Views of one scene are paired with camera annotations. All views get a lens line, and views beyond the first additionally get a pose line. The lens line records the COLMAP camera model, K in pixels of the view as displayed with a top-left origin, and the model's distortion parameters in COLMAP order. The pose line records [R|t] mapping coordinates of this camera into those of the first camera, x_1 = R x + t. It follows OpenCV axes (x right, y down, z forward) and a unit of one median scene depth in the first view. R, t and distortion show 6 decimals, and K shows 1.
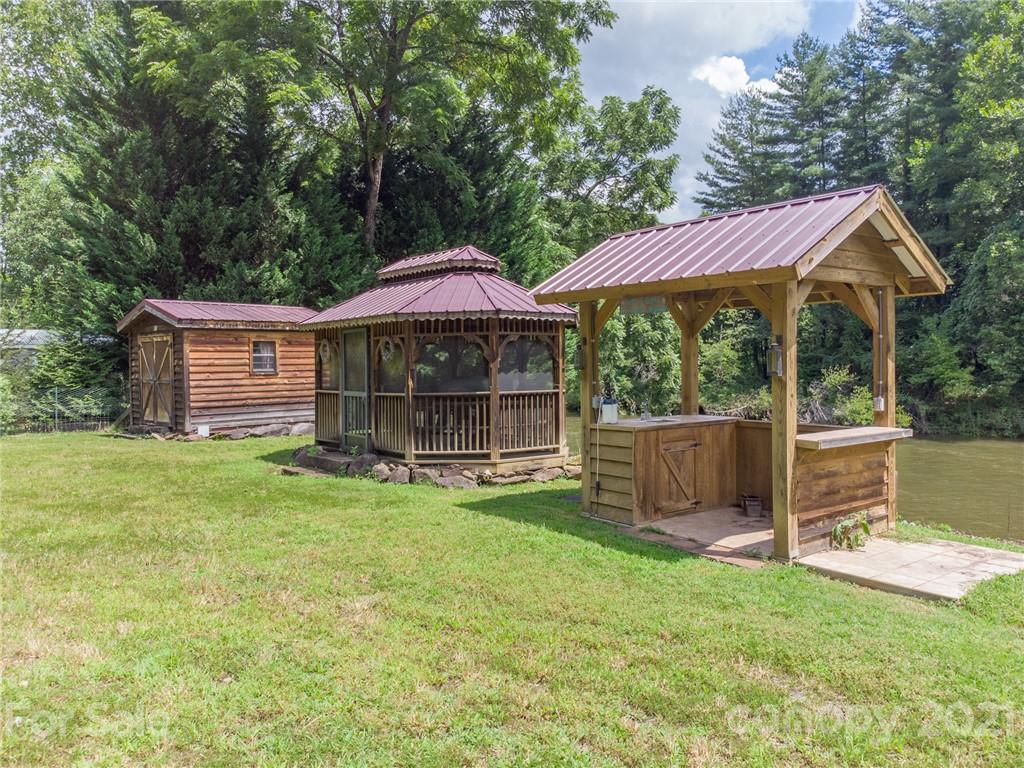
lens RADIAL K [[756.5, 0, 514.1], [0, 756.5, 378.1], [0, 0, 1]] dist [0.025665, -0.007433]
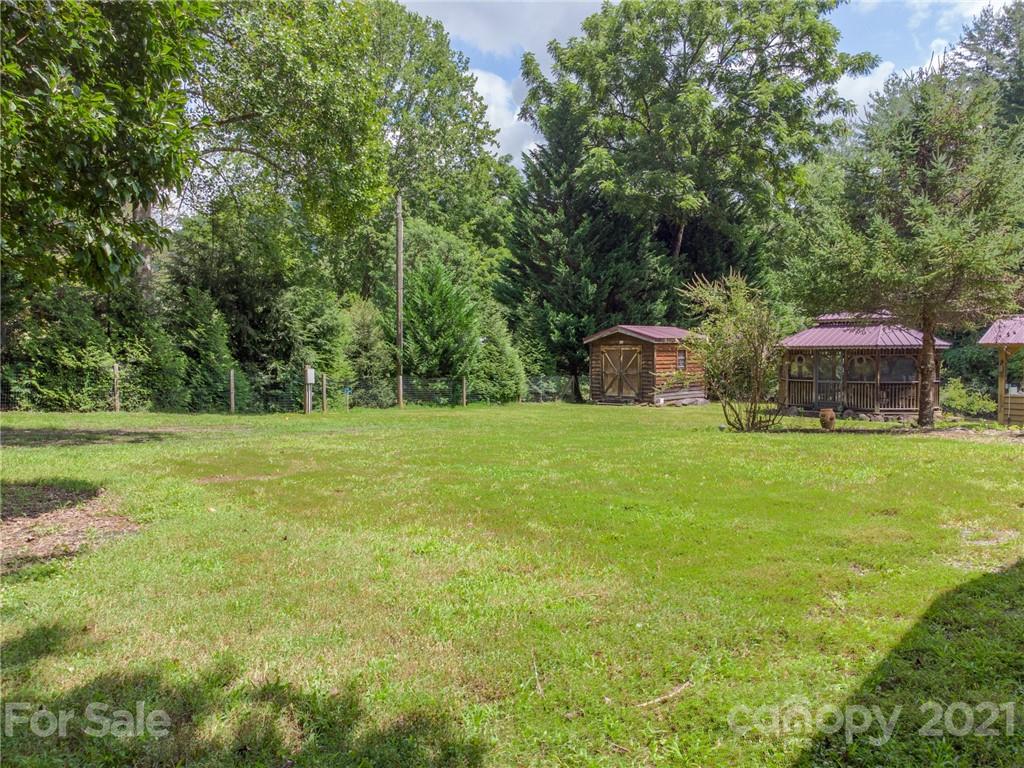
lens RADIAL K [[756.5, 0, 514.1], [0, 756.5, 378.1], [0, 0, 1]] dist [0.025665, -0.007433]
pose [[0.999755, 0.009191, -0.020160, -0.616997], [-0.008852, 0.999819, 0.016826, -0.009682], [0.020311, -0.016643, 0.999655, -0.659971]]
